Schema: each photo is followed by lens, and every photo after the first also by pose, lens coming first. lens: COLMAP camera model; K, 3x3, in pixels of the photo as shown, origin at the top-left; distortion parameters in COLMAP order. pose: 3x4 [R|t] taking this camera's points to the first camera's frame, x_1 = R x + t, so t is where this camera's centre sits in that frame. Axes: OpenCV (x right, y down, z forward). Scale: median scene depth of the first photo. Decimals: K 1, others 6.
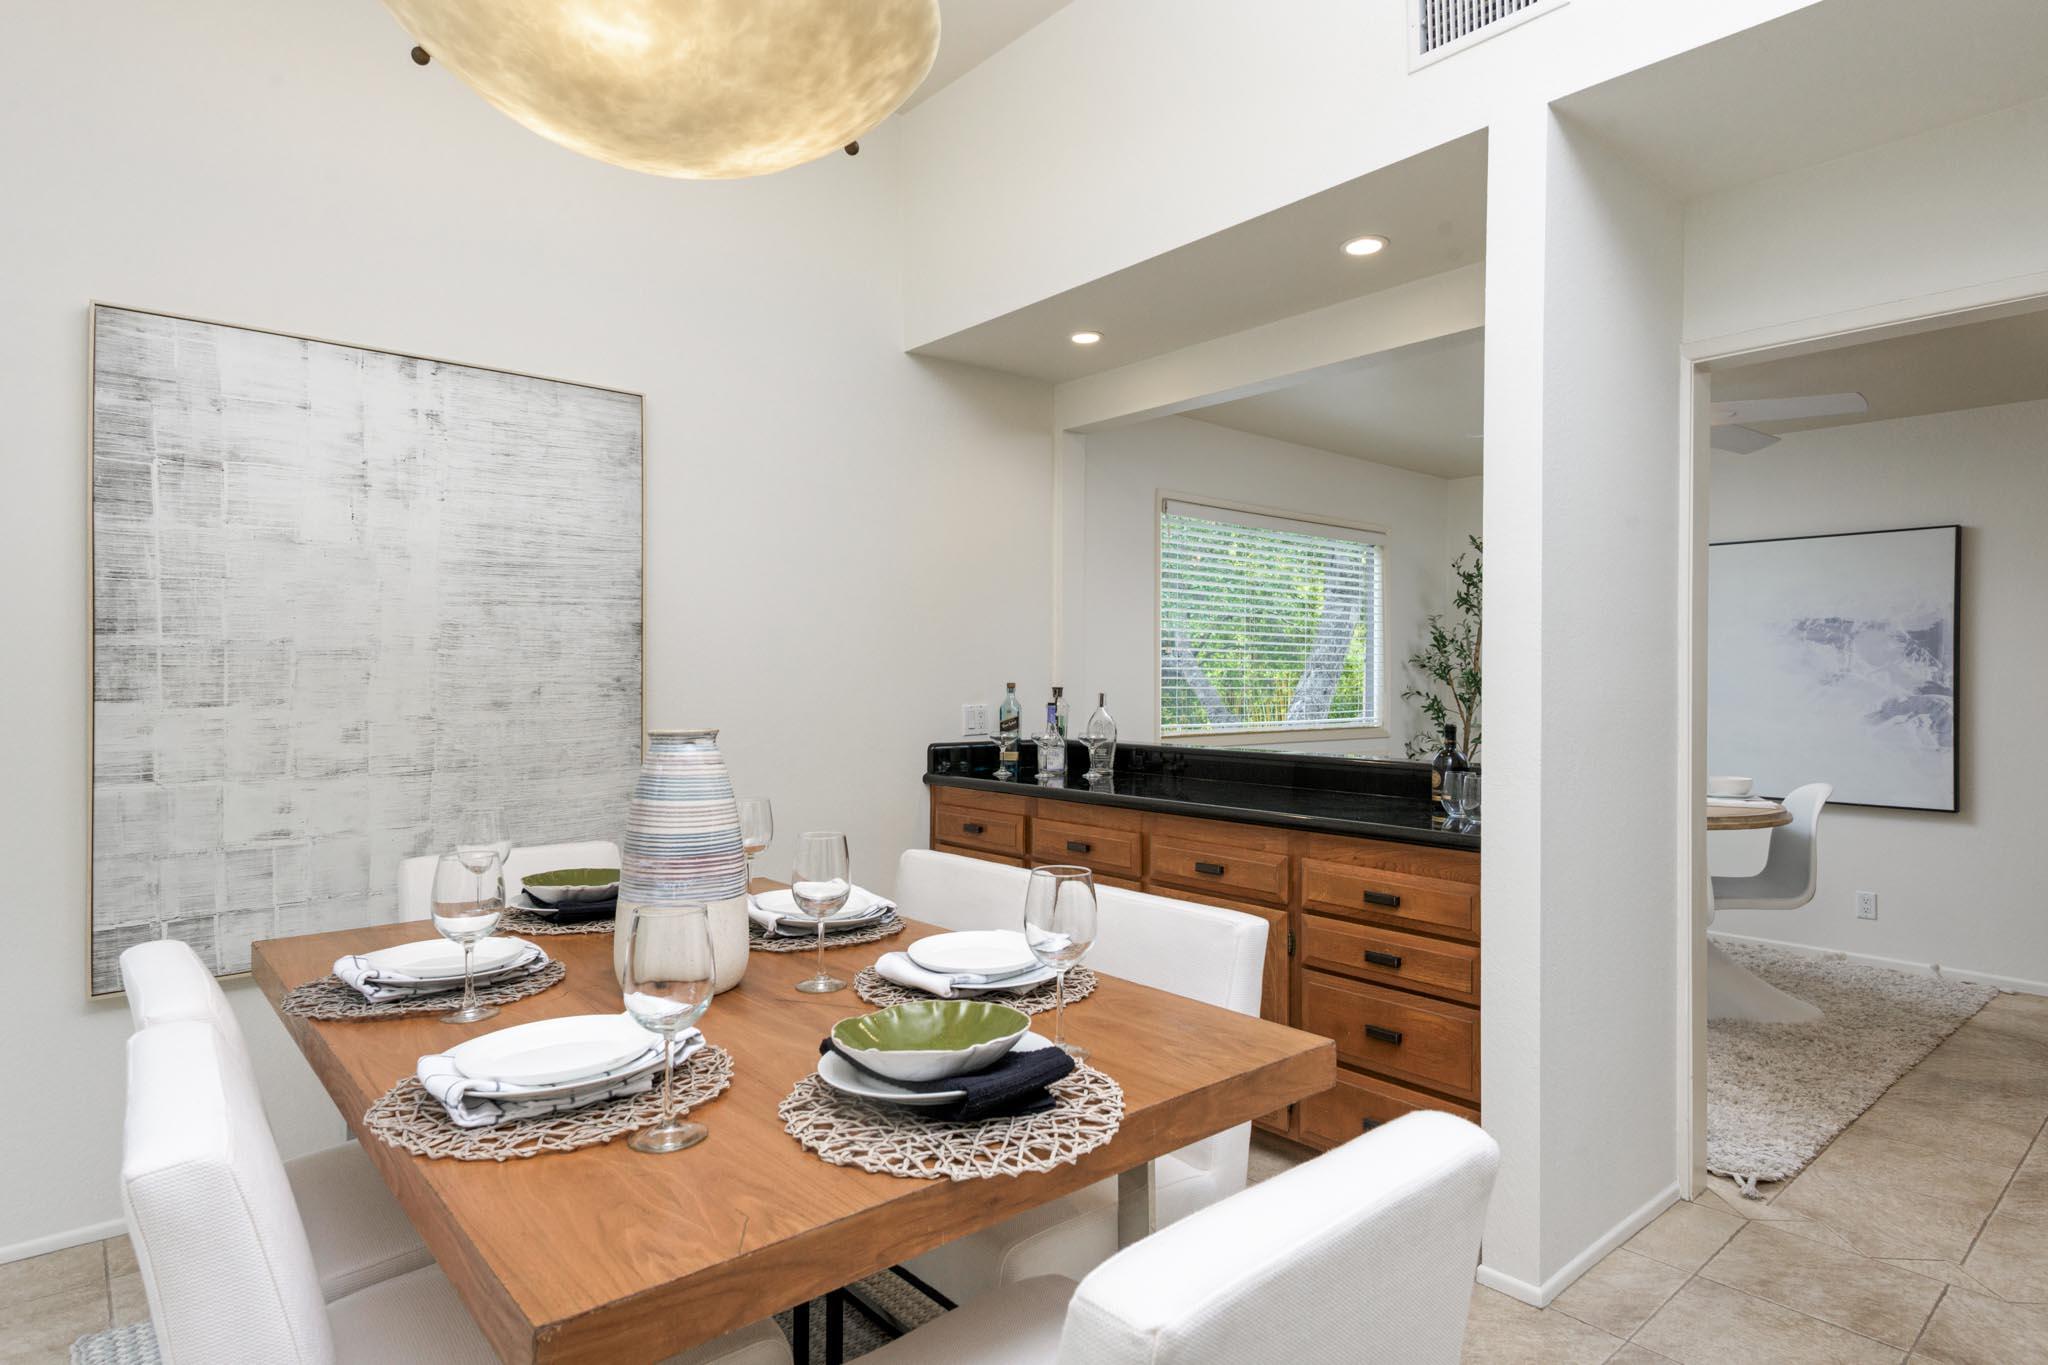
lens RADIAL K [[1126.6, 0, 1030.1], [0, 1126.6, 676.5], [0, 0, 1]] dist [0.021476, -0.000539]
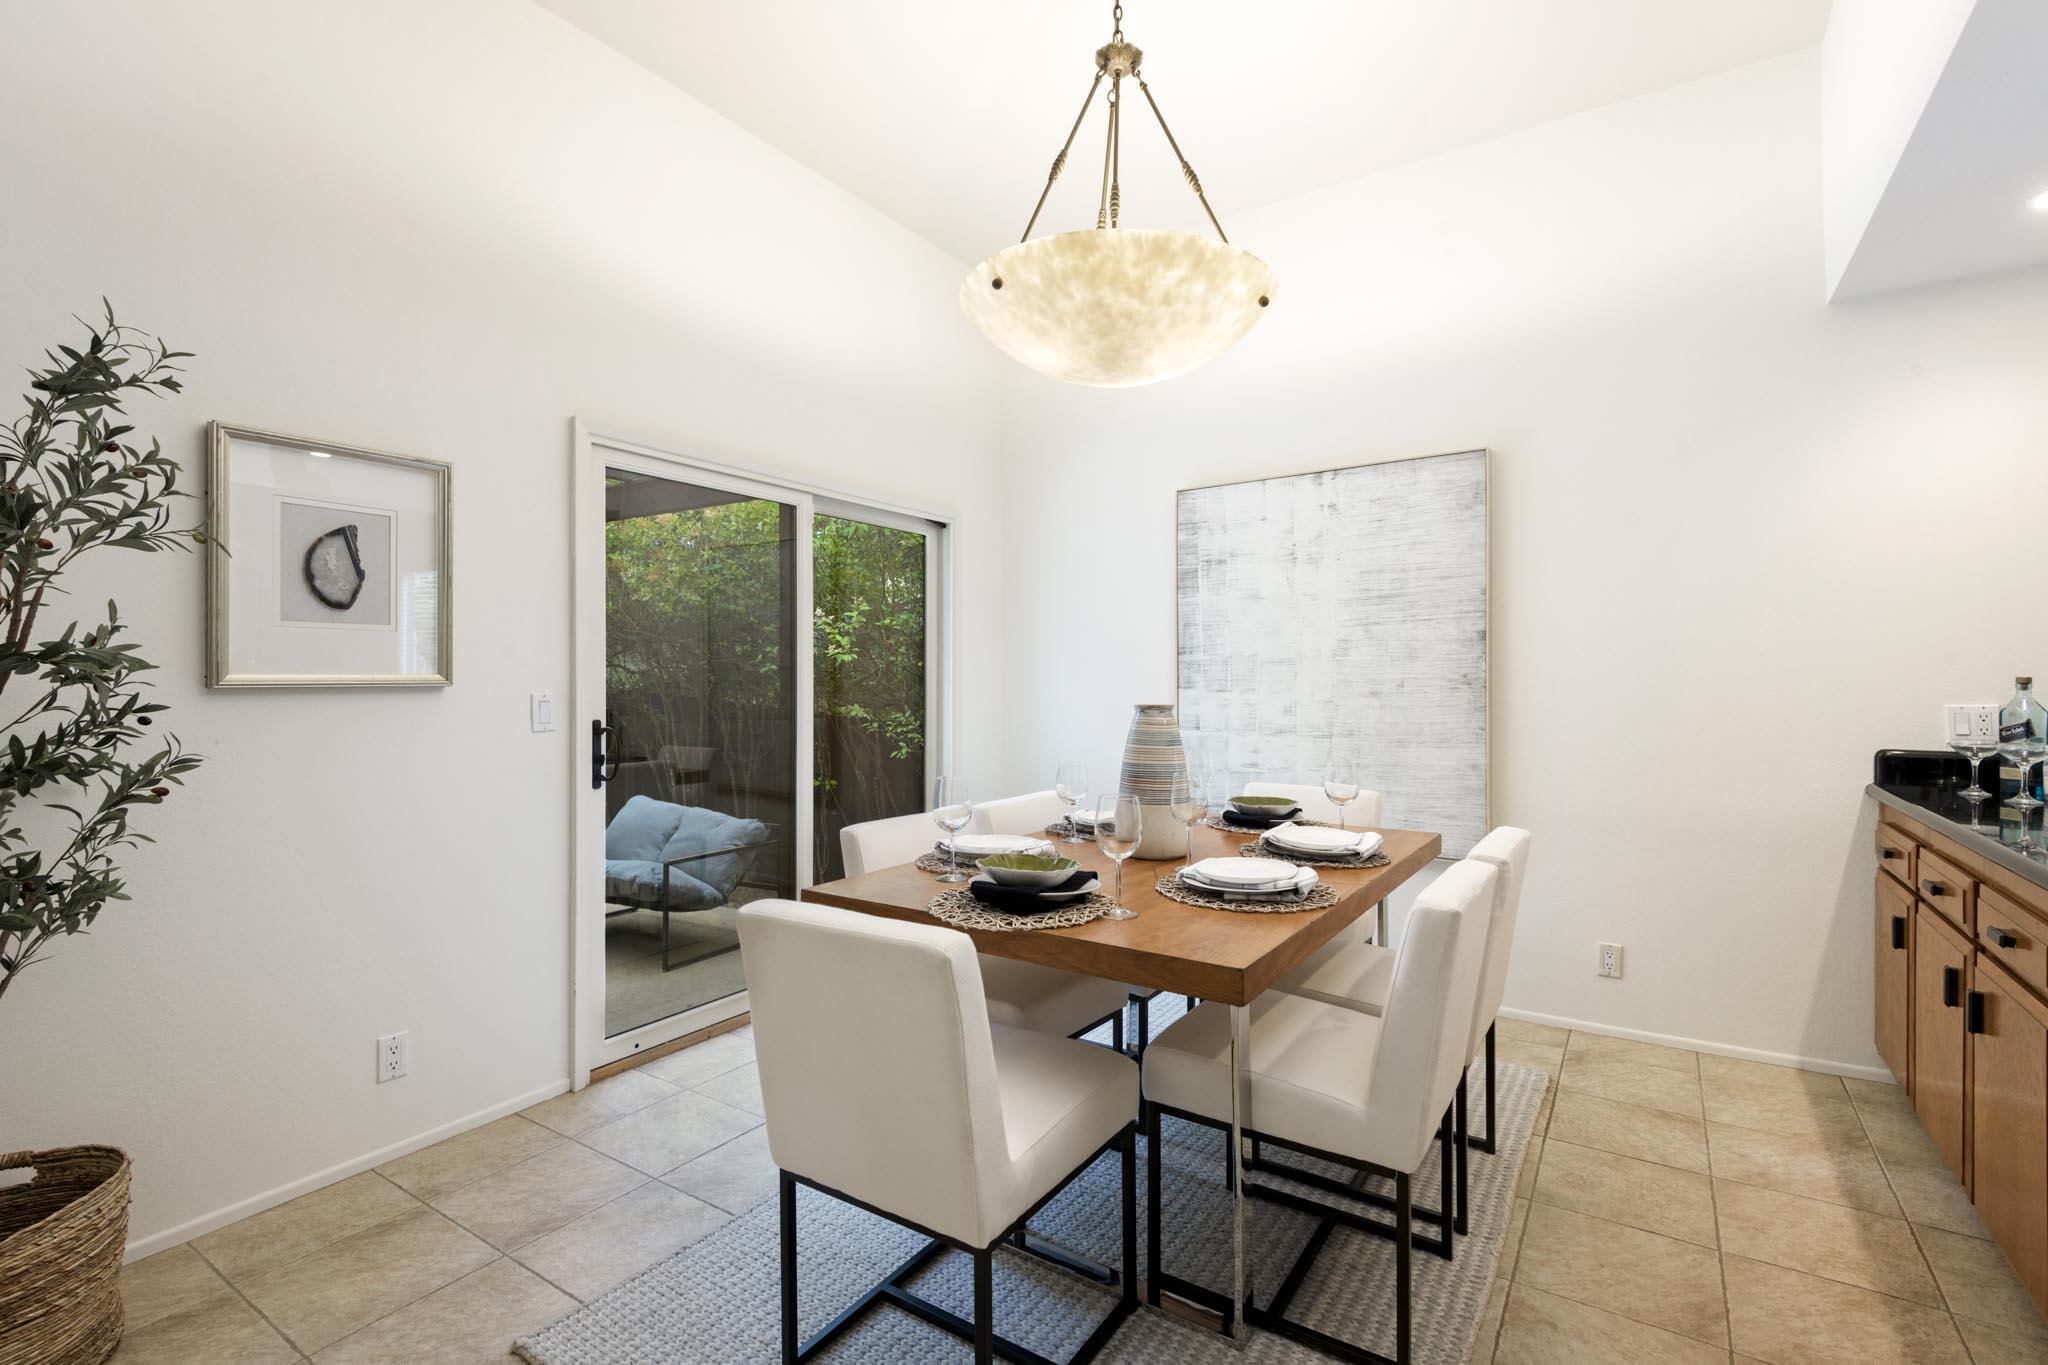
lens RADIAL K [[923.6, 0, 1032.0], [0, 923.6, 686.8], [0, 0, 1]] dist [0.003570, -0.002395]
pose [[0.255478, -0.000943, -0.966814, 0.575839], [0.002671, 0.999996, -0.000269, 0.015359], [0.966811, -0.002513, 0.255480, 0.277534]]
